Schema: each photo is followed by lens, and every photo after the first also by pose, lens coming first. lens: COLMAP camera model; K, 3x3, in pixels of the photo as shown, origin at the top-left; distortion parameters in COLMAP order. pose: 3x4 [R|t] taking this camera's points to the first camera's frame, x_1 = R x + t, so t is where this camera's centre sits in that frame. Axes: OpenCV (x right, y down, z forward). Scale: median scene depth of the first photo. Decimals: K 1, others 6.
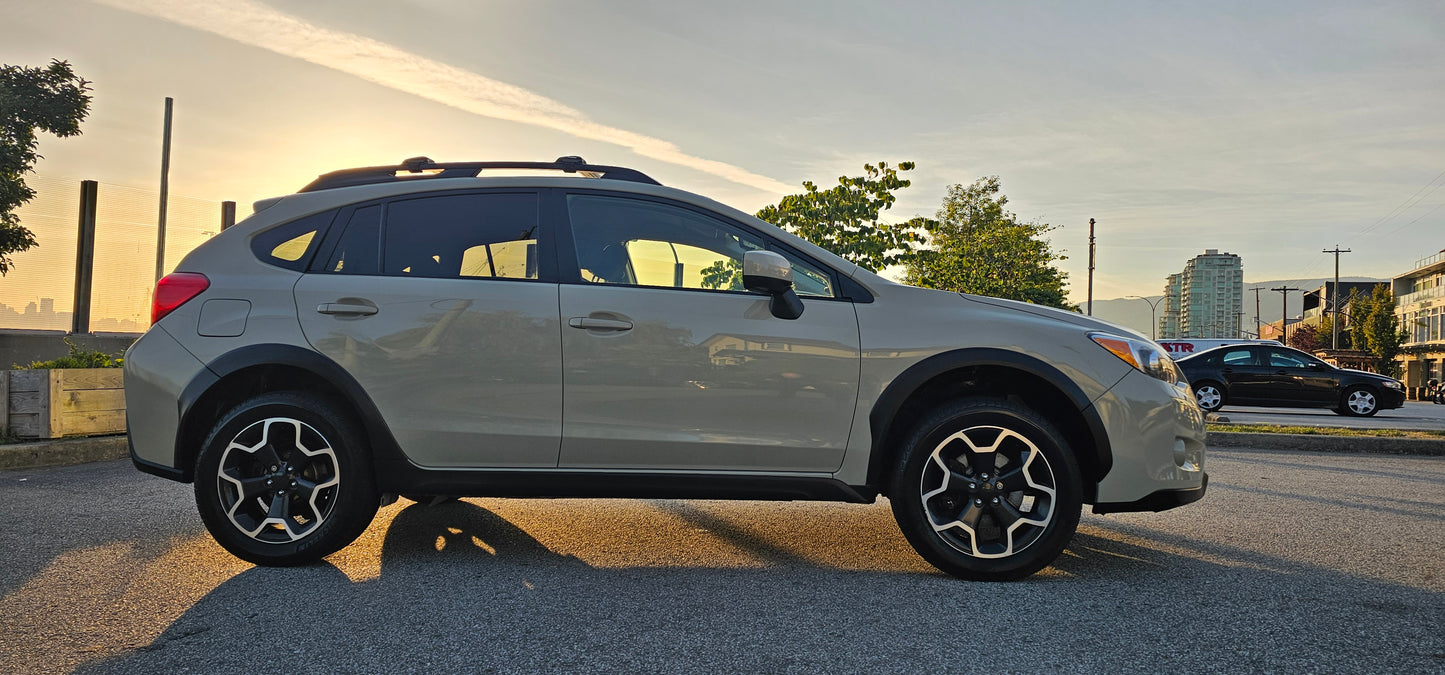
lens RADIAL K [[977.4, 0, 709.8], [0, 977.4, 331.2], [0, 0, 1]] dist [0.076296, -0.076210]
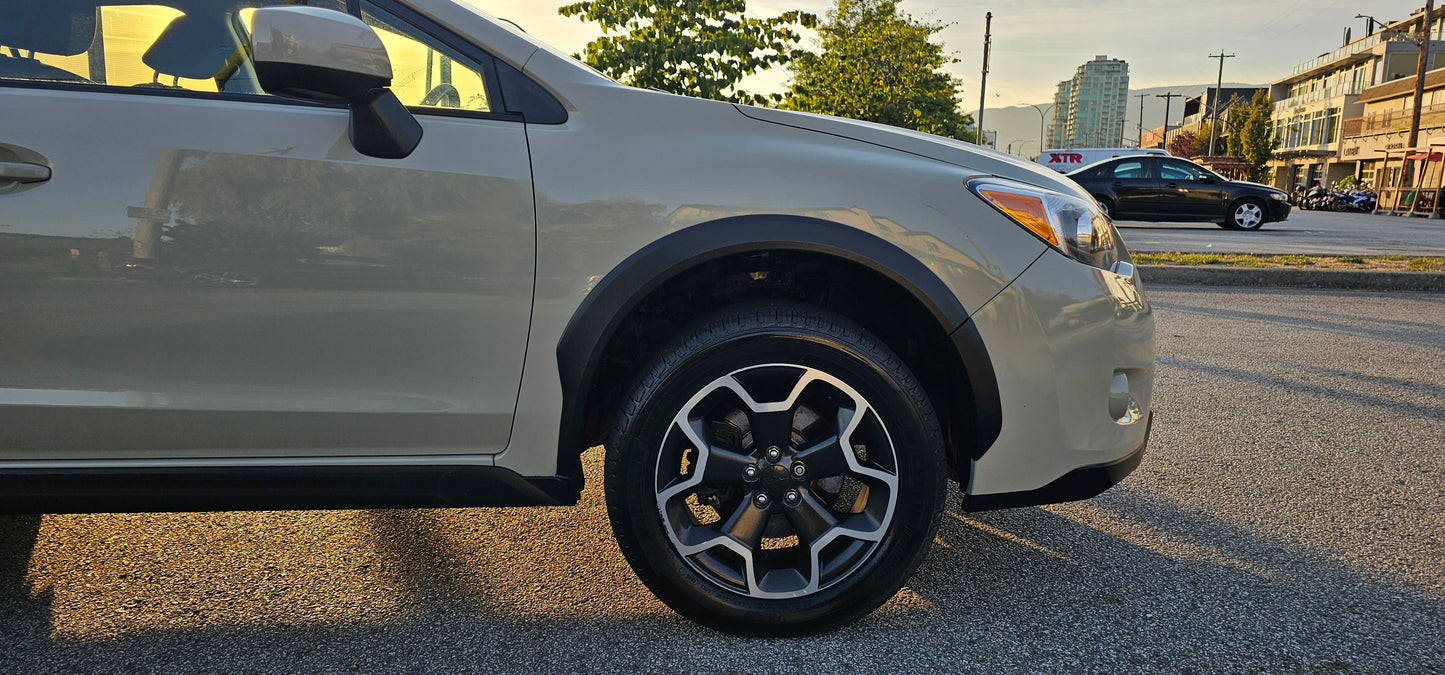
lens RADIAL K [[977.4, 0, 709.8], [0, 977.4, 331.2], [0, 0, 1]] dist [0.076296, -0.076210]
pose [[0.994589, -0.024732, 0.100901, 0.037066], [0.005176, 0.981841, 0.189637, -0.003830], [-0.103759, -0.188089, 0.976656, 0.094825]]
